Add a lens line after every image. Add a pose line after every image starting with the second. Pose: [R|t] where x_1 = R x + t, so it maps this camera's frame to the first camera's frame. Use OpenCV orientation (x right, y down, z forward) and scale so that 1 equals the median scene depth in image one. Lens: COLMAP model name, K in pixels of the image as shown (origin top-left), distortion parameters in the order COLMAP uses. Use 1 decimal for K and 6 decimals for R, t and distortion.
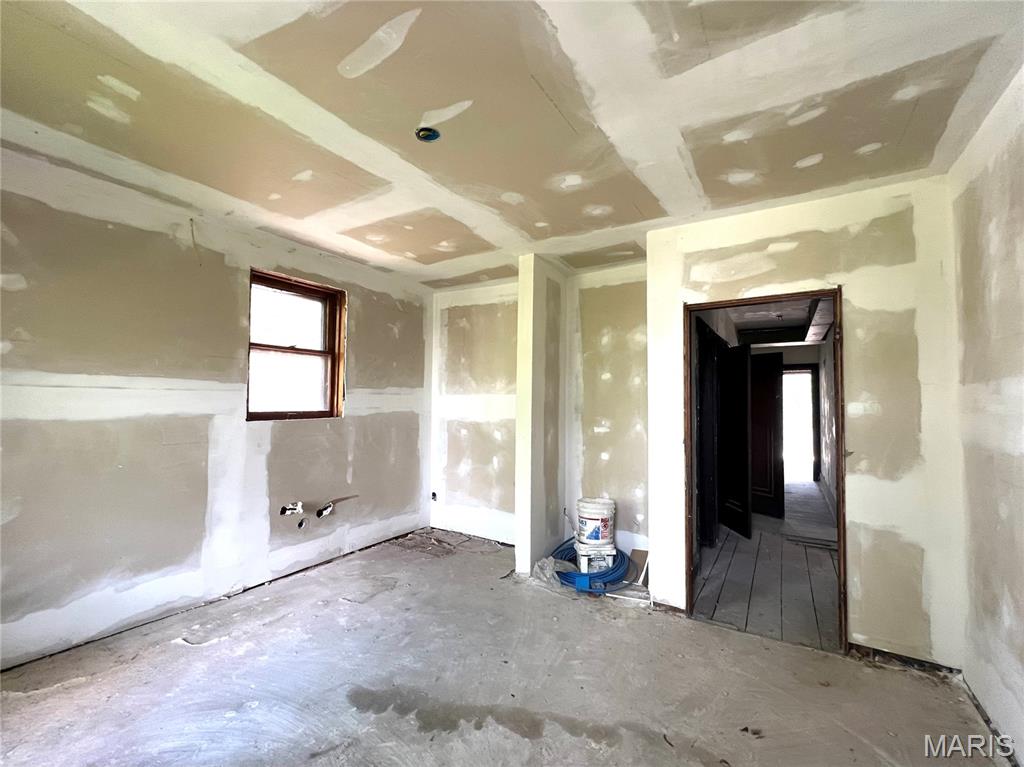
lens RADIAL K [[403.4, 0, 523.6], [0, 403.4, 379.5], [0, 0, 1]] dist [-0.000003, 0.000338]
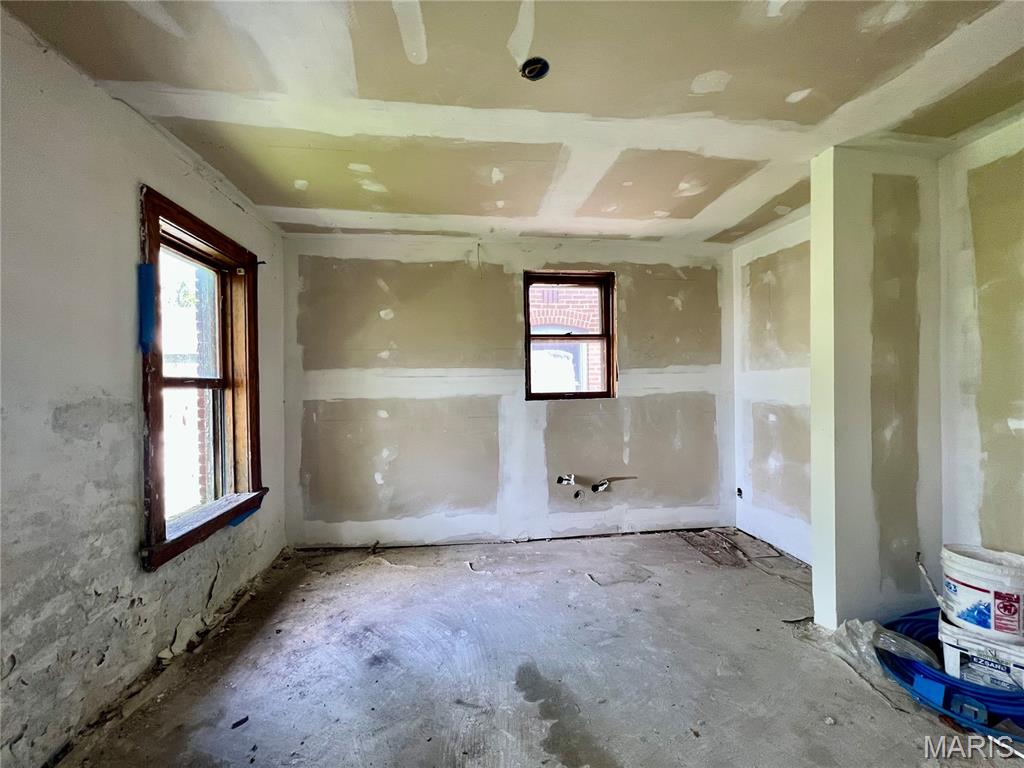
lens RADIAL K [[403.4, 0, 523.6], [0, 403.4, 380.0], [0, 0, 1]] dist [-0.000003, 0.000338]
pose [[0.651180, -0.027702, -0.758417, 0.178611], [0.064493, 0.997739, 0.018930, 0.015827], [0.756178, -0.061240, 0.651494, 0.181750]]
